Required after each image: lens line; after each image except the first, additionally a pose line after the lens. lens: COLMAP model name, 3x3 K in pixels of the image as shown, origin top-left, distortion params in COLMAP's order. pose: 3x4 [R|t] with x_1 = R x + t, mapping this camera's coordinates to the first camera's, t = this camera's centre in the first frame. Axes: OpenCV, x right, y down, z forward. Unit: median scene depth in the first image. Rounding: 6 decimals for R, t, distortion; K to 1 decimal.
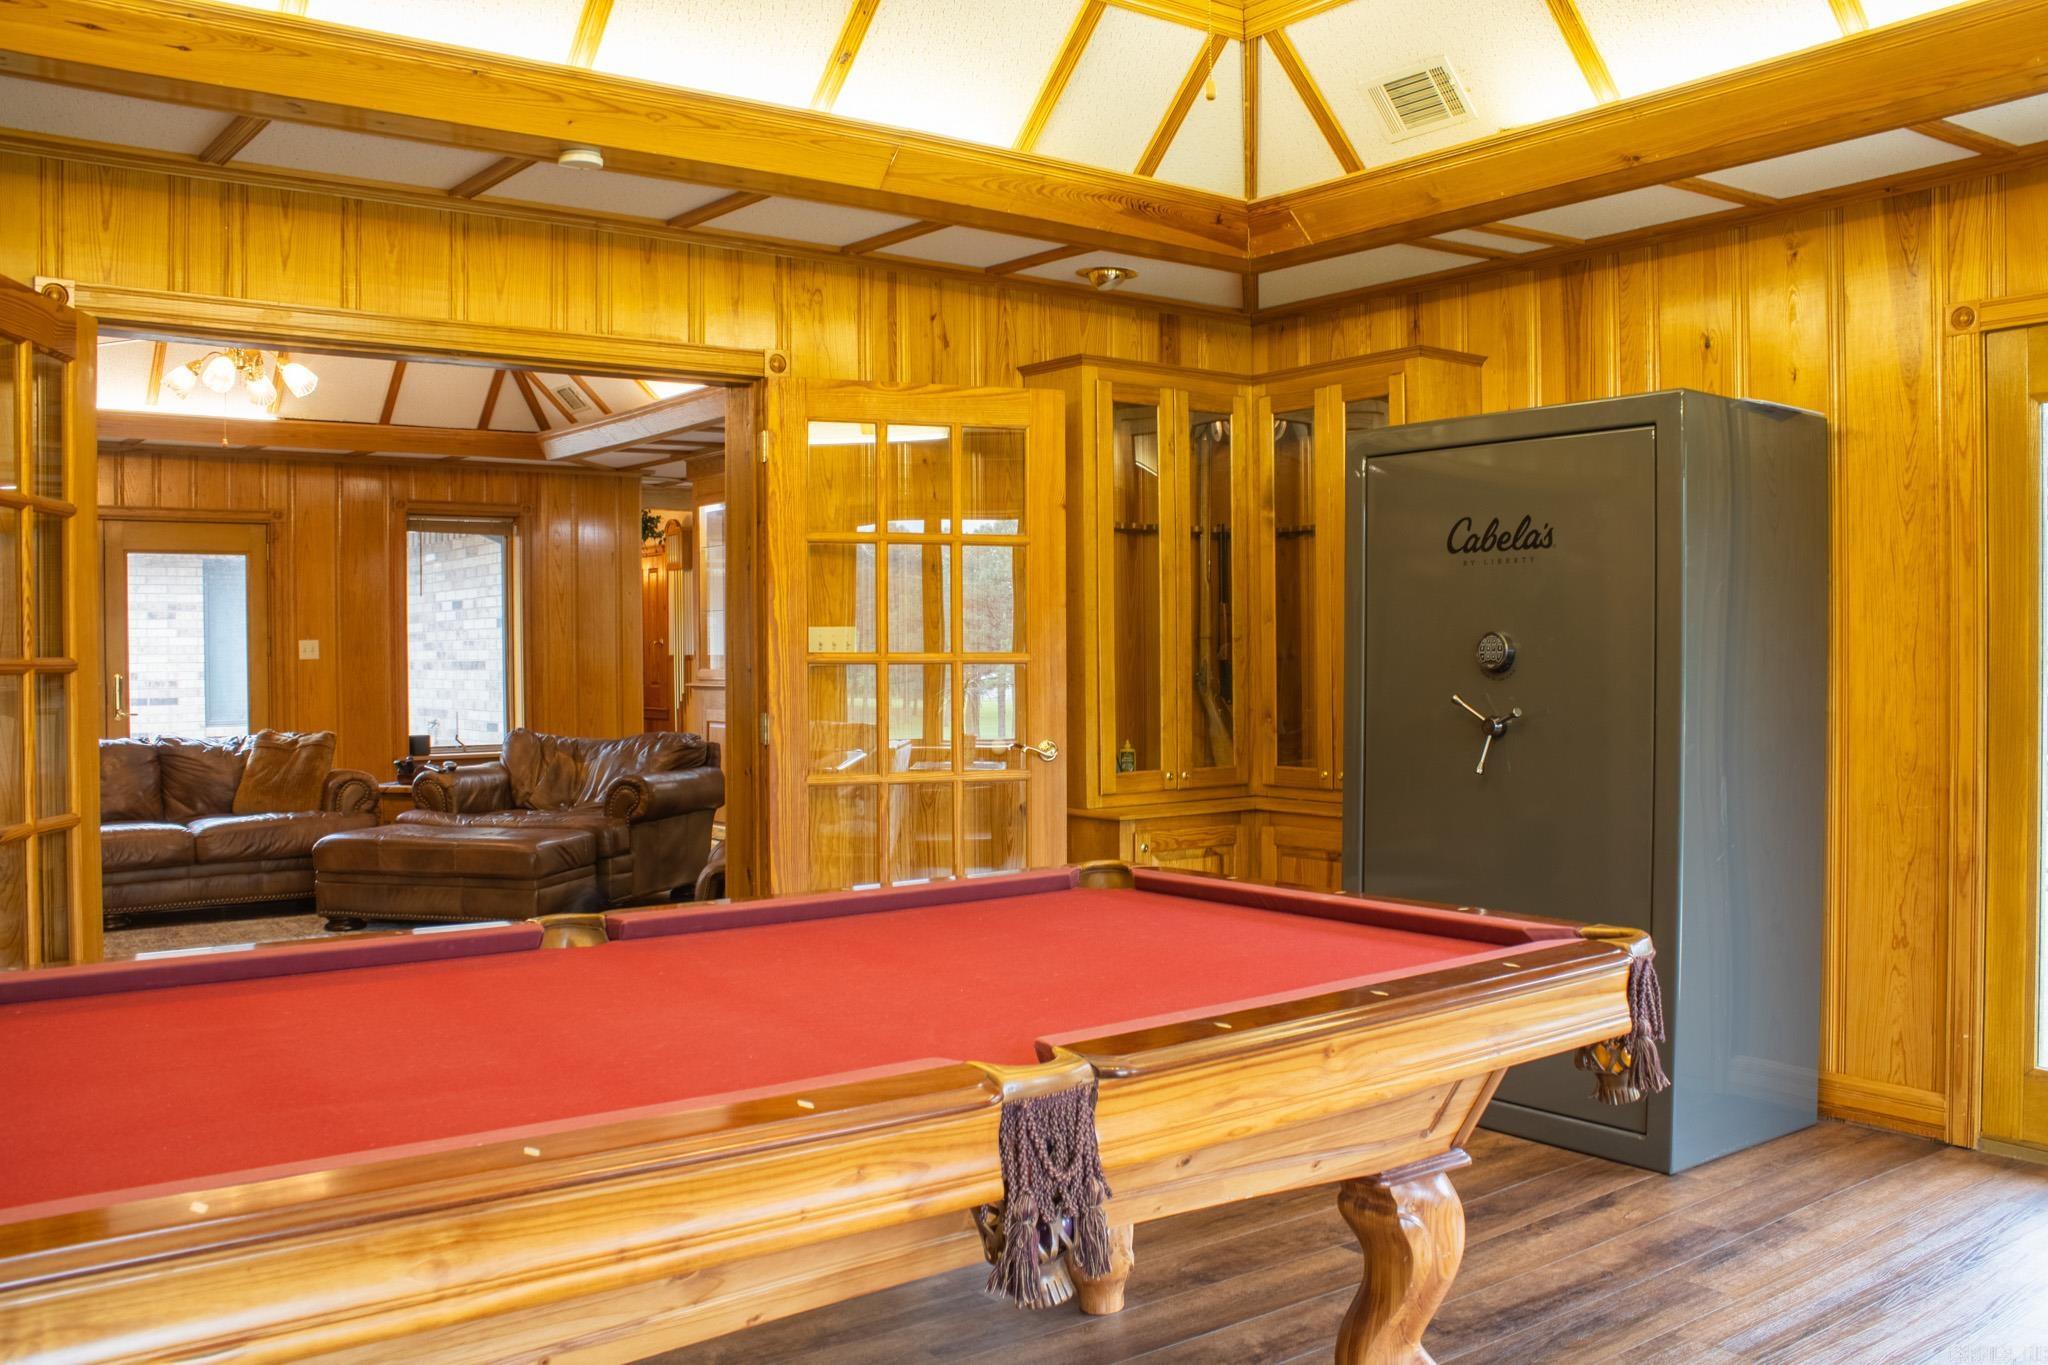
lens RADIAL K [[1703.1, 0, 1038.3], [0, 1703.1, 673.4], [0, 0, 1]] dist [-0.175153, 0.156057]
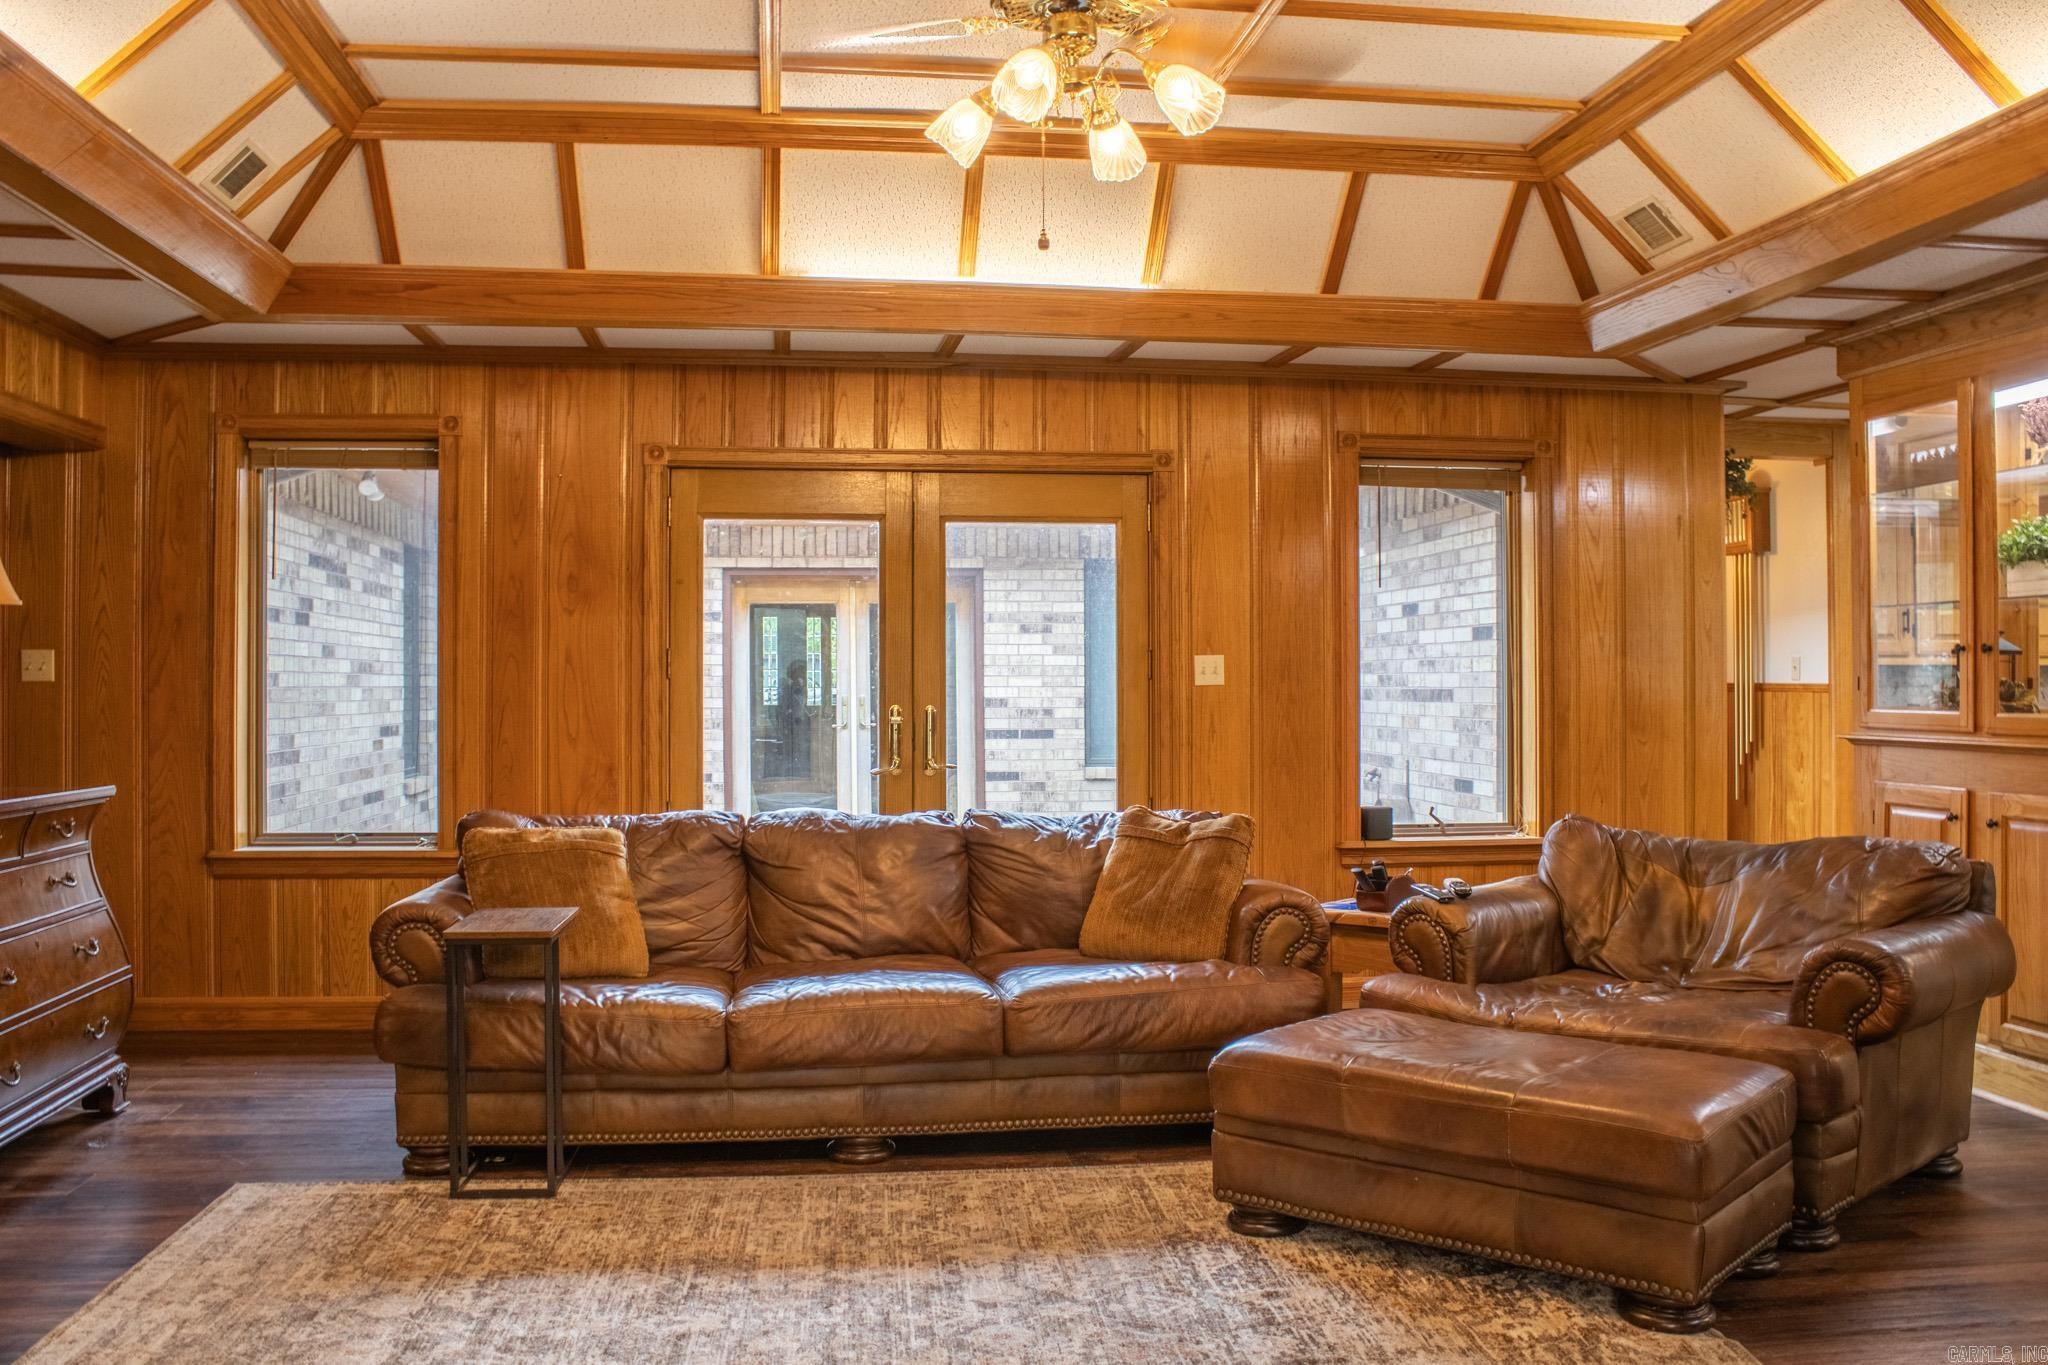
lens RADIAL K [[1703.1, 0, 1038.3], [0, 1703.1, 673.4], [0, 0, 1]] dist [-0.175153, 0.156057]
pose [[0.870341, 0.005633, -0.492418, -0.187000], [-0.013076, 0.999846, -0.011673, -0.004912], [0.492276, 0.016598, 0.870281, 0.423371]]
